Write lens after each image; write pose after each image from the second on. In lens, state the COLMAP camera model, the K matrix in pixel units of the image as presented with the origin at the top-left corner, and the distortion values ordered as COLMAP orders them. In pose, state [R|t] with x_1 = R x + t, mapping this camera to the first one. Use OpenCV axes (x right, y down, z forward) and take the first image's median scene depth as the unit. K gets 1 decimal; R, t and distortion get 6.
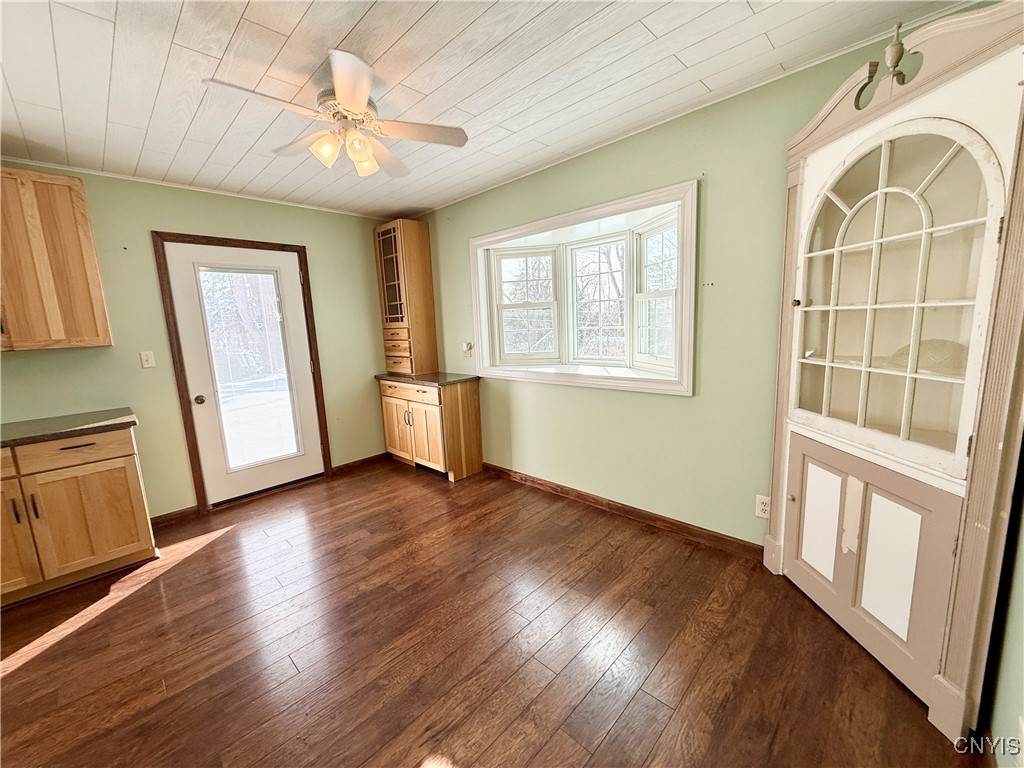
lens RADIAL K [[408.2, 0, 507.3], [0, 408.2, 385.6], [0, 0, 1]] dist [0.000560, -0.000076]
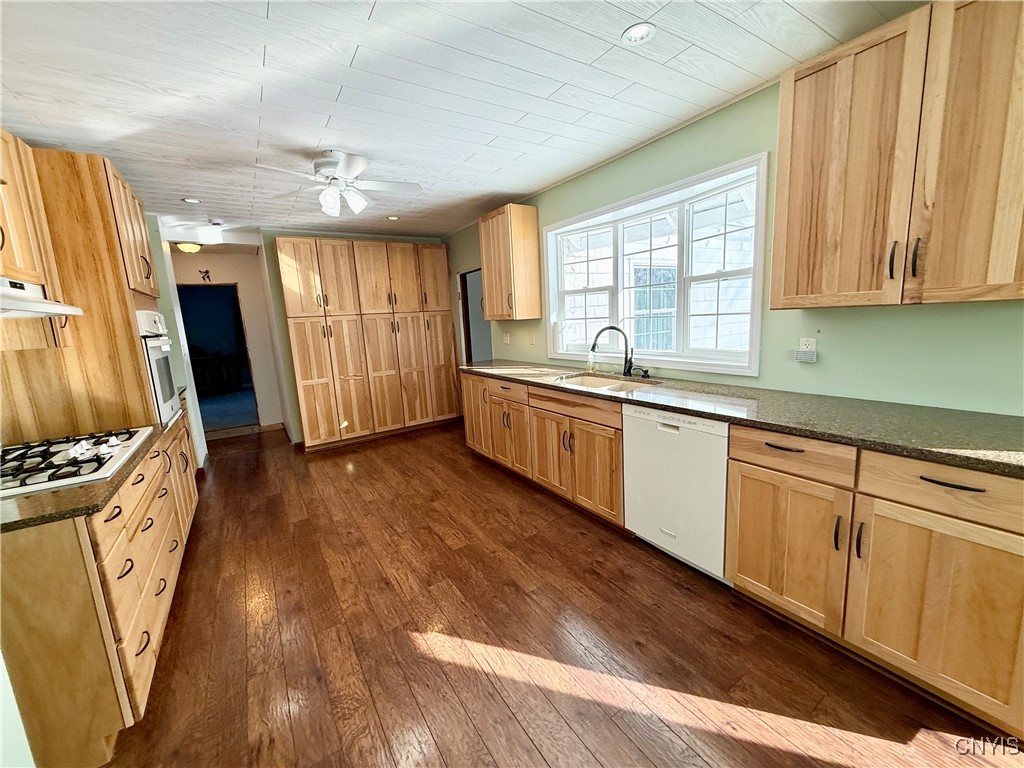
lens RADIAL K [[408.2, 0, 510.5], [0, 408.2, 382.9], [0, 0, 1]] dist [0.000560, -0.000076]
pose [[-0.210489, 0.215205, -0.953615, -0.447820], [-0.081561, 0.968202, 0.236500, -0.067461], [0.974188, 0.127558, -0.186244, 0.528312]]
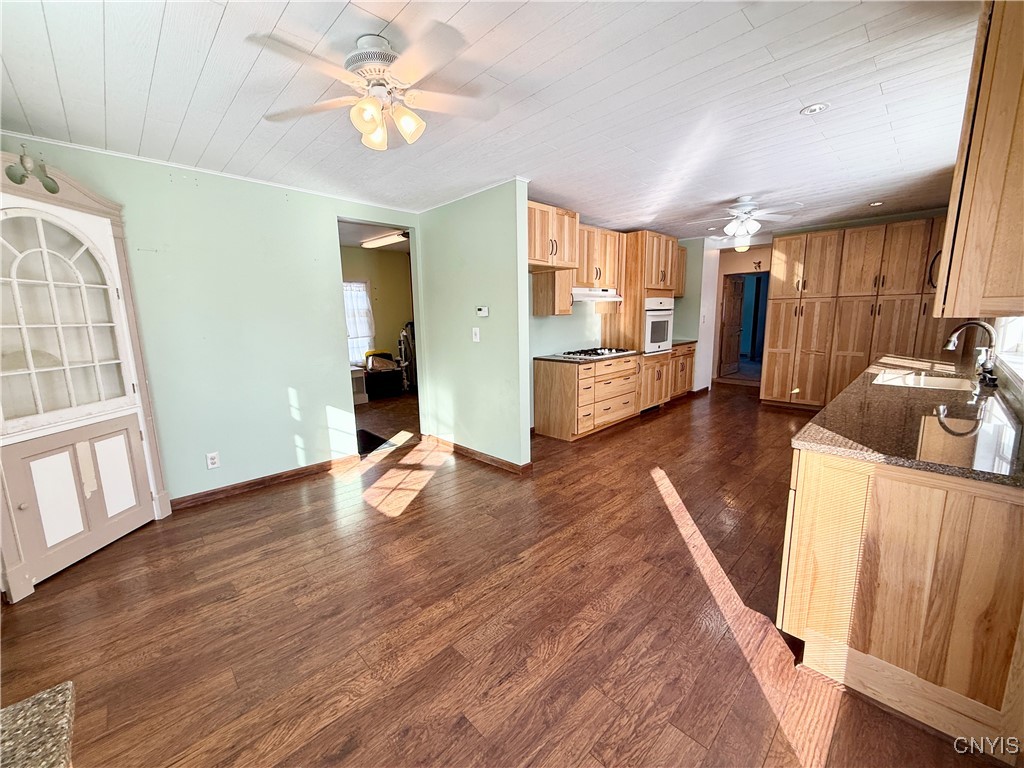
lens RADIAL K [[408.2, 0, 509.9], [0, 408.2, 382.8], [0, 0, 1]] dist [0.000560, -0.000076]
pose [[-0.997514, 0.063089, 0.031383, -0.569902], [0.069751, 0.947254, 0.312802, -0.251765], [-0.009994, 0.314213, -0.949300, 1.775631]]
